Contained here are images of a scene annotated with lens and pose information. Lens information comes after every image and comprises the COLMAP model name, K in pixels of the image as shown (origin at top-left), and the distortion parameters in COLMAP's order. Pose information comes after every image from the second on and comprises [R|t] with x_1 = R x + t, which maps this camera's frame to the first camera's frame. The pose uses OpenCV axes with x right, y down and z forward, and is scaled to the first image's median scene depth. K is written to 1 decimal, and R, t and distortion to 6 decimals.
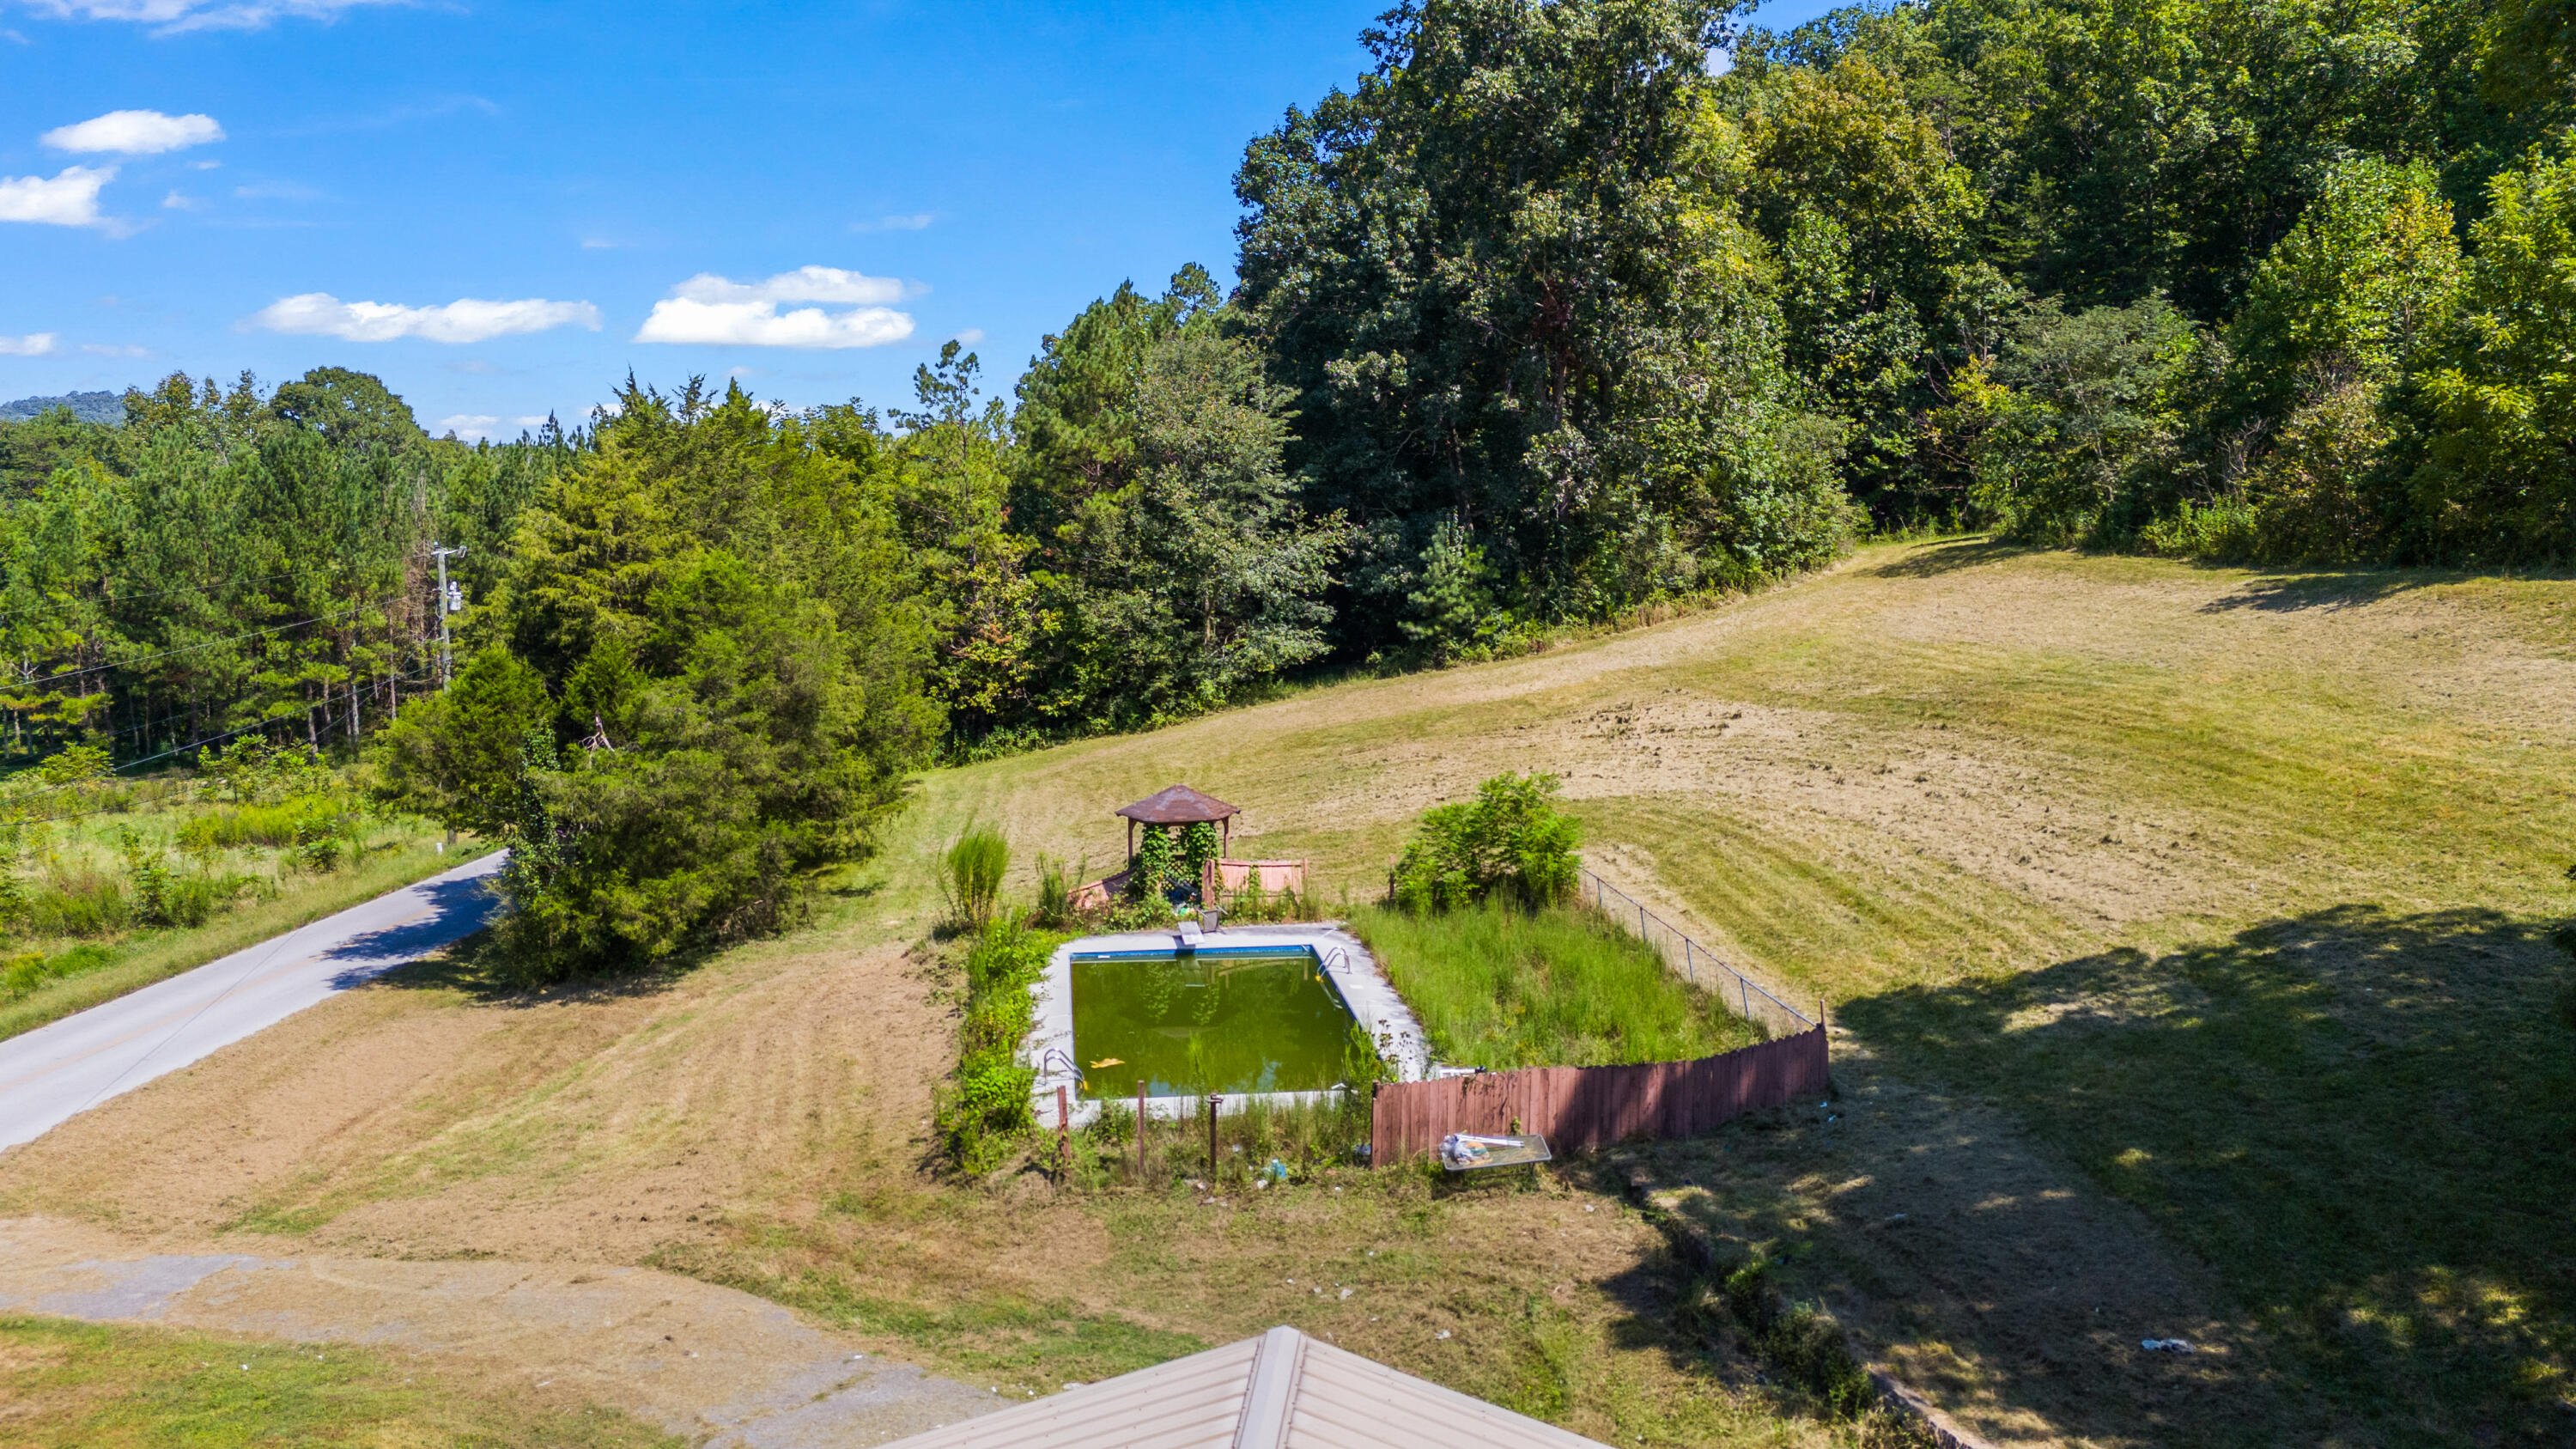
lens RADIAL K [[1898.6, 0, 1275.2], [0, 1898.6, 727.1], [0, 0, 1]] dist [0.069790, -0.073832]
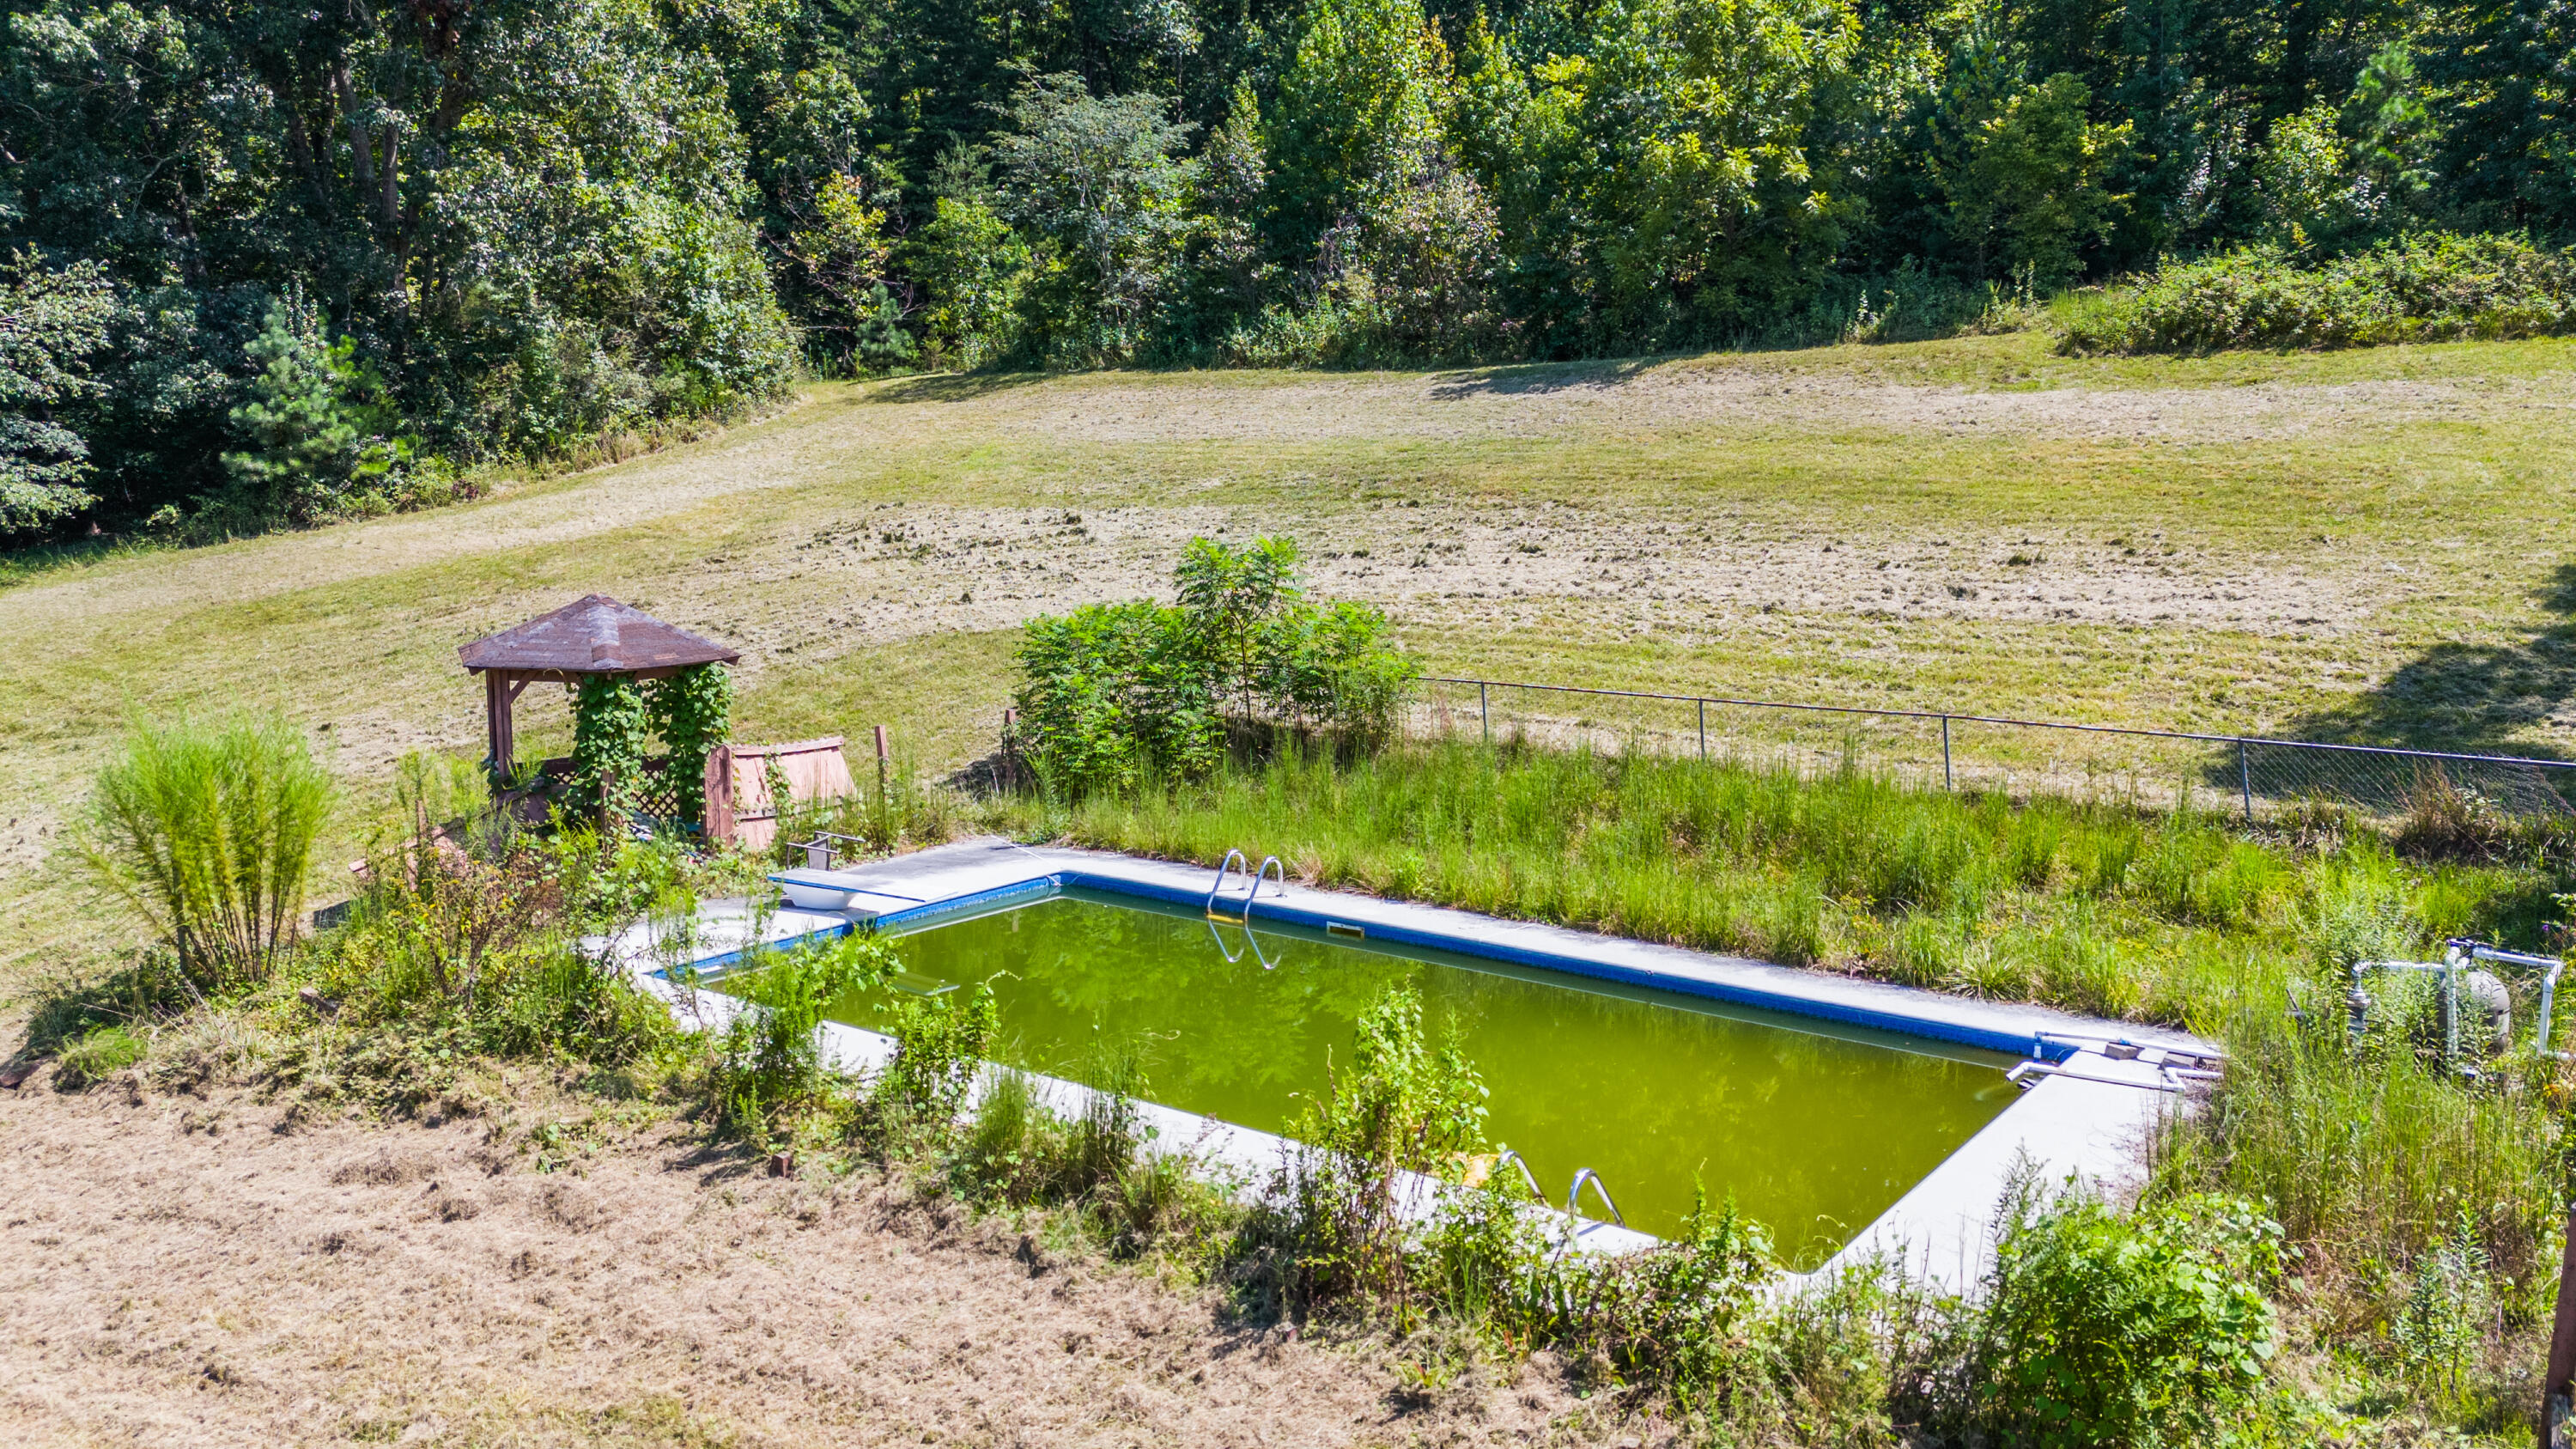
lens RADIAL K [[1898.6, 0, 1275.2], [0, 1898.6, 727.1], [0, 0, 1]] dist [0.069790, -0.073832]
pose [[0.697089, -0.089443, 0.711384, -0.150053], [0.077331, 0.995780, 0.049423, 0.028998], [-0.712802, 0.020560, 0.701064, 0.318315]]
